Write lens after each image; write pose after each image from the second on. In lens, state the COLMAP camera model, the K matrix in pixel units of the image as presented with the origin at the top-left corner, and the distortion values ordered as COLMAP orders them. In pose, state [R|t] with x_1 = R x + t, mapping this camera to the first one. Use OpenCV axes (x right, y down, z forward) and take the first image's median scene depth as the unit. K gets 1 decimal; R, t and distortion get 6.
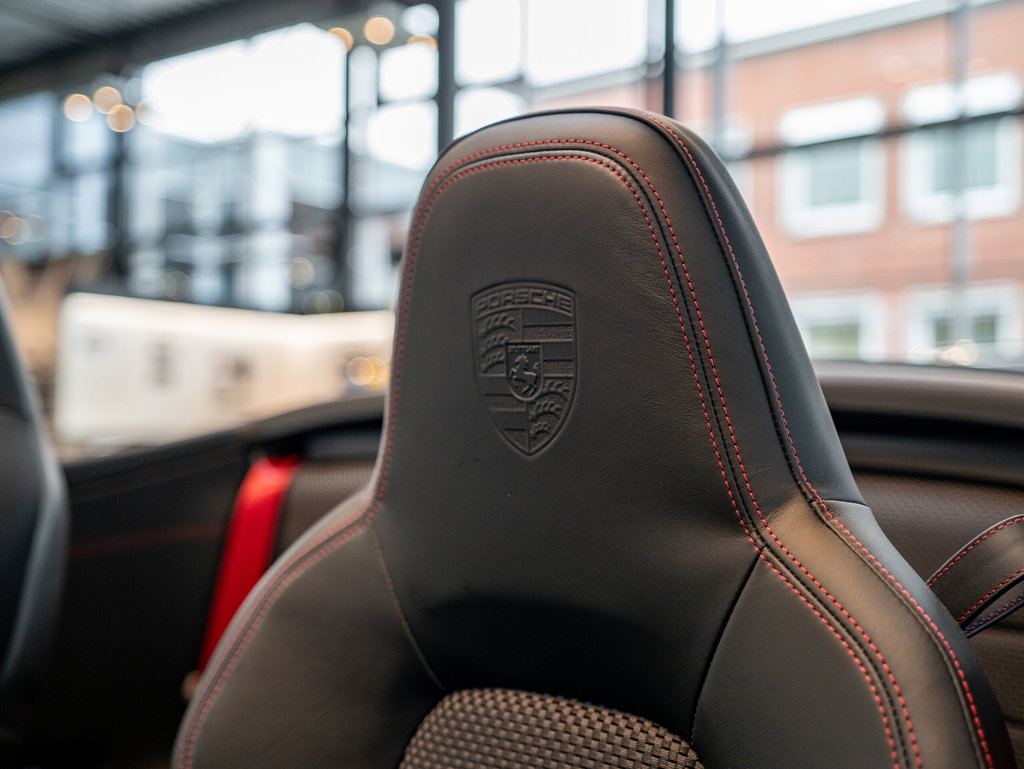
lens RADIAL K [[1269.1, 0, 505.9], [0, 1269.1, 384.6], [0, 0, 1]] dist [0.122567, 0.000000]
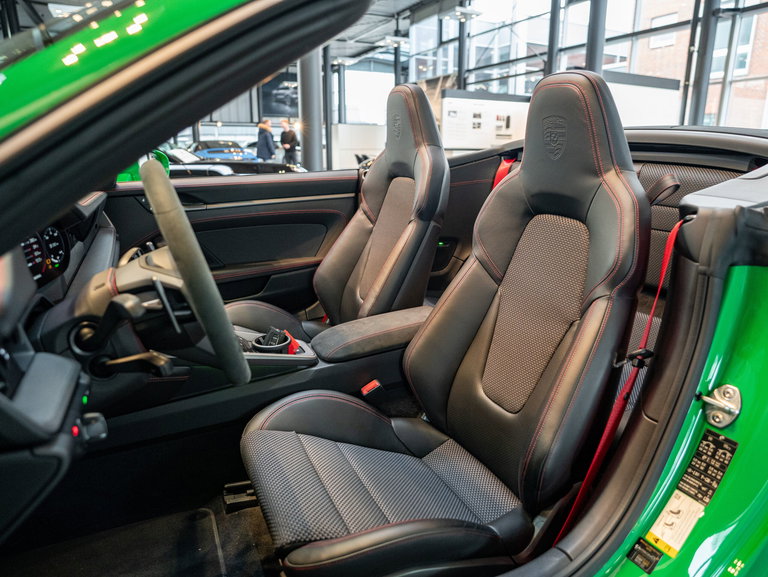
lens RADIAL K [[512.0, 0, 398.3], [0, 512.0, 283.6], [0, 0, 1]] dist [-0.057827, 0.014878]
pose [[0.915439, 0.084207, -0.393549, 0.180414], [0.037207, 0.955971, 0.291094, -0.043230], [0.400733, -0.281121, 0.872000, -0.597607]]
